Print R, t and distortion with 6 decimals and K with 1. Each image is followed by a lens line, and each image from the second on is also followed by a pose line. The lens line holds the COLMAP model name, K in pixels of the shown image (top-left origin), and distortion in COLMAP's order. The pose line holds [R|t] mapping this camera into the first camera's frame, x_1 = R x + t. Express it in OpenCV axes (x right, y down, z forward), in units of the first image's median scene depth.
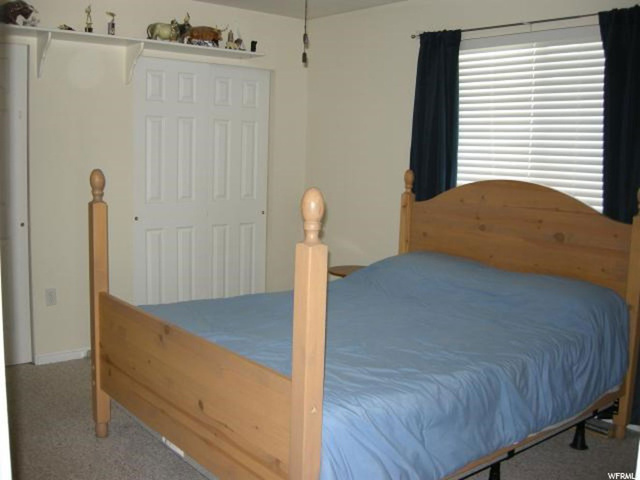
lens RADIAL K [[687.0, 0, 320.0], [0, 687.0, 240.0], [0, 0, 1]] dist [-0.155868, 0.027225]
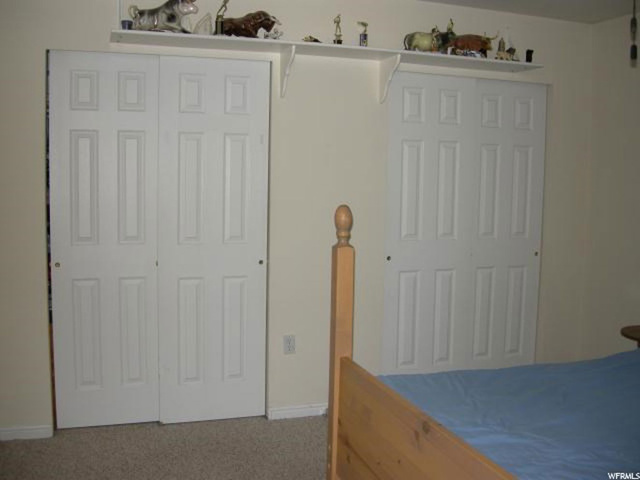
lens RADIAL K [[687.0, 0, 320.0], [0, 687.0, 240.0], [0, 0, 1]] dist [-0.155868, 0.027225]
pose [[0.935997, 0.023856, -0.351198, -0.048371], [-0.036621, 0.998886, -0.029748, -0.027587], [0.350097, 0.040705, 0.935828, 0.160254]]
